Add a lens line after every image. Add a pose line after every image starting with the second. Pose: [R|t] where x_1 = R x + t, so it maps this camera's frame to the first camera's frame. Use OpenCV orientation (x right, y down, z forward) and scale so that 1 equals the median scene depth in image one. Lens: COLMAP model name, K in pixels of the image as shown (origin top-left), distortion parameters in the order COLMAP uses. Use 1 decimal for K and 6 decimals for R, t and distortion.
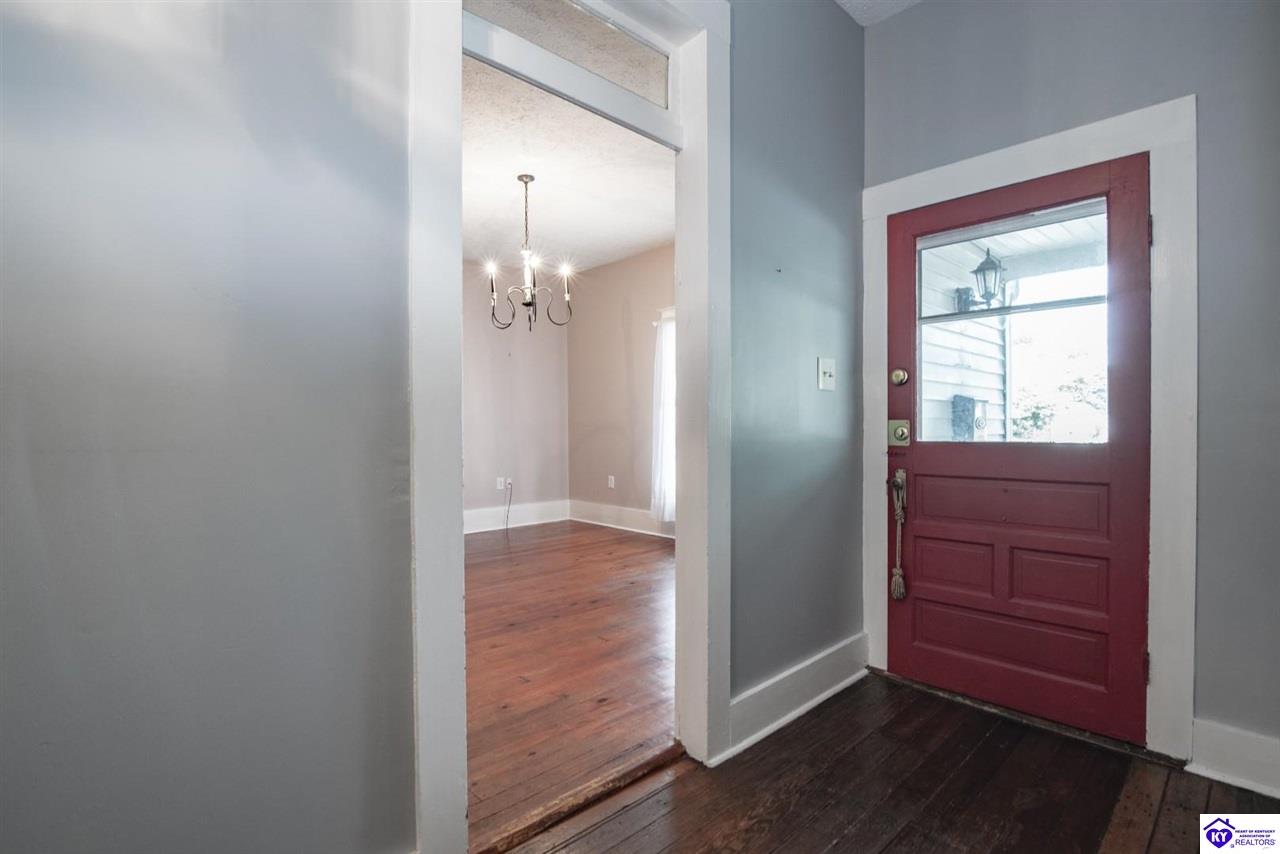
lens RADIAL K [[593.8, 0, 642.2], [0, 593.8, 423.5], [0, 0, 1]] dist [-0.022790, 0.002552]
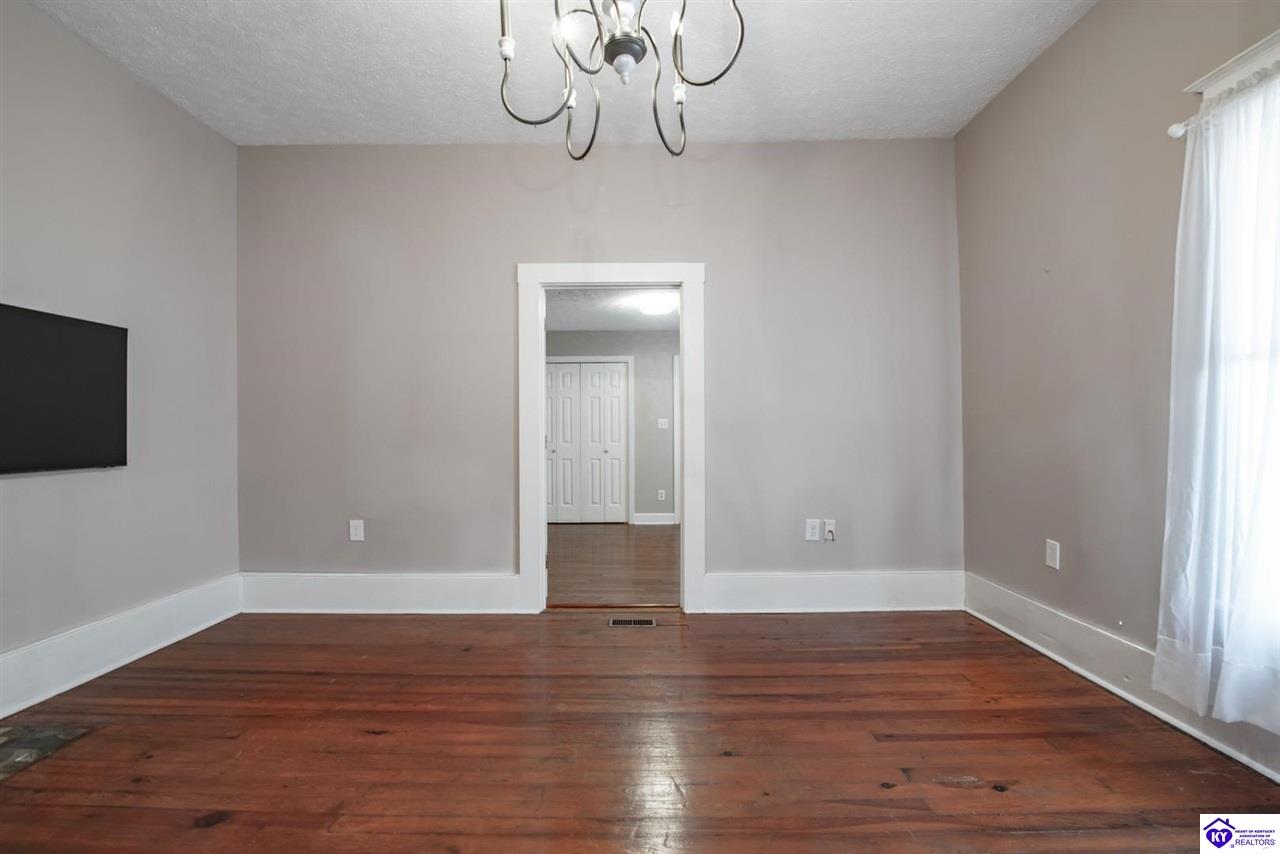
lens RADIAL K [[593.8, 0, 635.1], [0, 593.8, 424.2], [0, 0, 1]] dist [-0.022790, 0.002552]
pose [[0.730078, -0.003665, -0.683354, 0.019419], [-0.003260, 0.999956, -0.008847, 0.007865], [0.683356, 0.008687, 0.730034, 0.477769]]
